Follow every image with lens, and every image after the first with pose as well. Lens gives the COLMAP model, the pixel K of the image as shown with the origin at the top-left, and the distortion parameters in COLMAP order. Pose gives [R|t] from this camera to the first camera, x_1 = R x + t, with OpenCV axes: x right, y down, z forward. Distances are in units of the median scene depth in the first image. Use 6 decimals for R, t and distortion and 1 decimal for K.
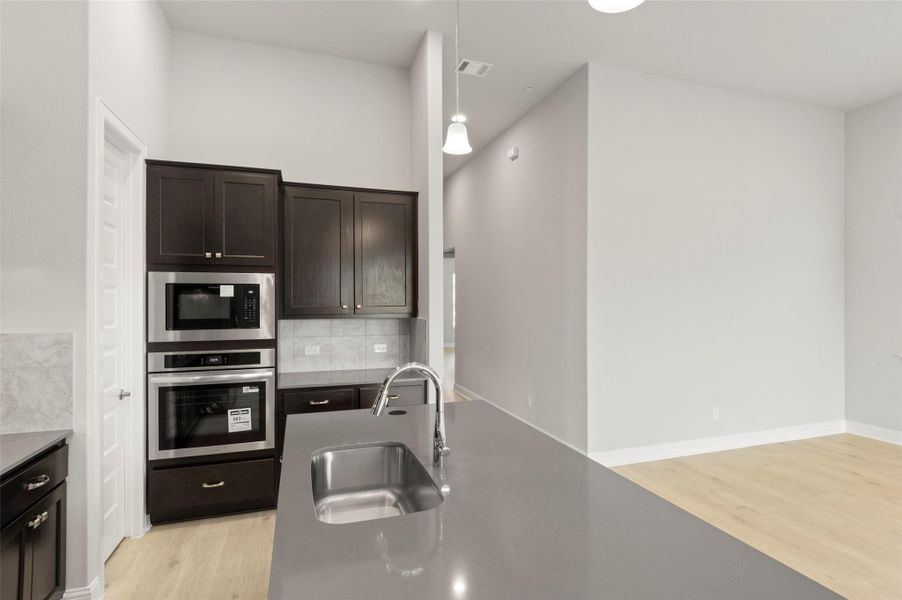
lens RADIAL K [[478.4, 0, 481.4], [0, 478.4, 297.3], [0, 0, 1]] dist [-0.006787, -0.003012]
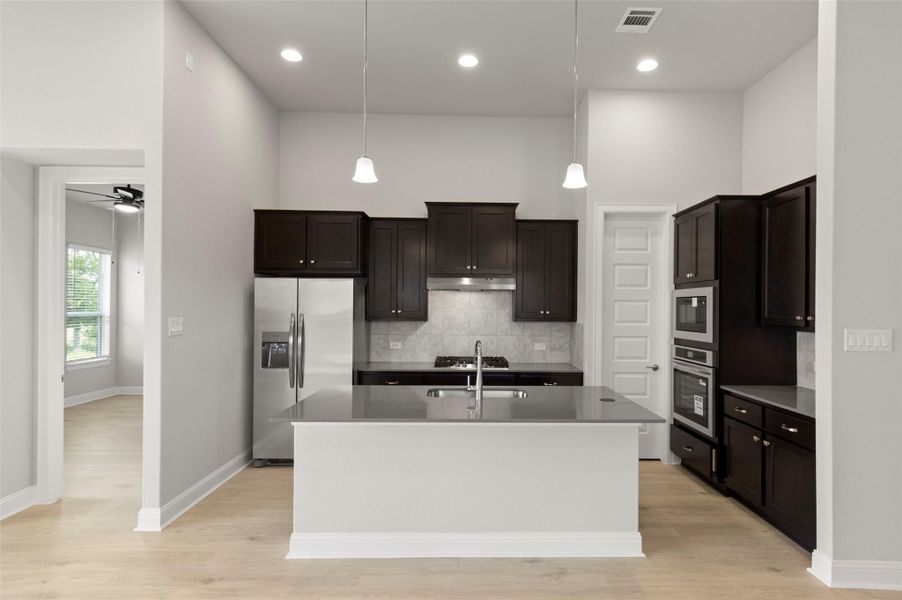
lens RADIAL K [[481.3, 0, 473.0], [0, 481.3, 306.6], [0, 0, 1]] dist [0.007540, -0.007432]
pose [[-0.335586, -0.004460, -0.941999, 0.877040], [-0.005731, 0.999980, -0.002693, 0.005439], [0.941992, 0.004495, -0.335605, 0.860479]]
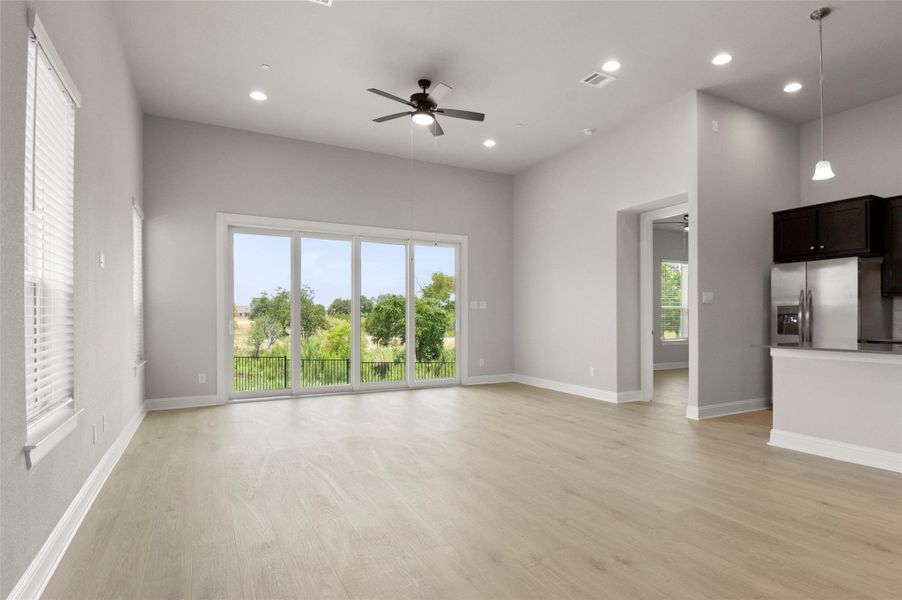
lens RADIAL K [[487.5, 0, 470.7], [0, 487.5, 316.4], [0, 0, 1]] dist [0.003316, -0.006344]
pose [[-0.990800, 0.000475, -0.135335, 1.139511], [0.001194, 0.999986, -0.005235, 0.120733], [0.135331, -0.005348, -0.990786, 1.449809]]
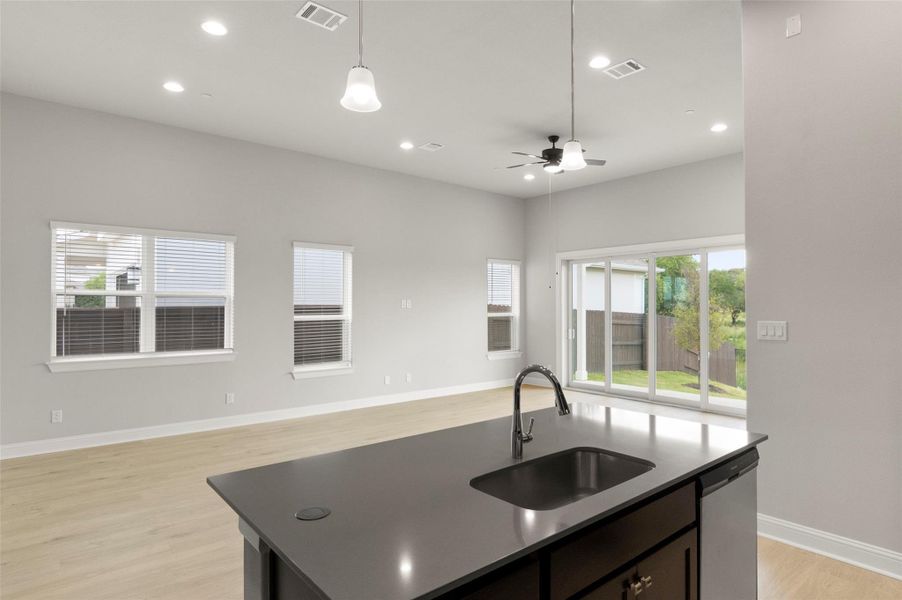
lens RADIAL K [[487.5, 0, 457.7], [0, 487.5, 300.3], [0, 0, 1]] dist [0.003316, -0.006344]
pose [[-0.333953, 0.014666, 0.942476, -0.581963], [-0.003921, 0.999849, -0.016948, 0.005169], [-0.942581, -0.009356, -0.333845, 0.815798]]
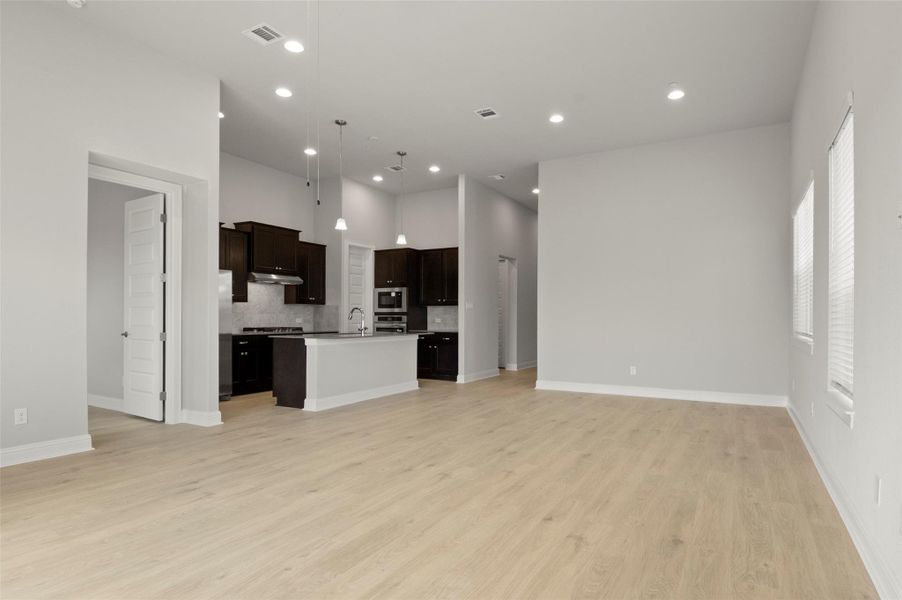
lens RADIAL K [[487.5, 0, 483.2], [0, 487.5, 321.1], [0, 0, 1]] dist [0.003316, -0.006344]
pose [[0.665846, 0.005954, -0.746065, 1.897246], [0.000426, 0.999965, 0.008360, 0.117047], [0.746089, -0.005885, 0.665820, -0.486065]]
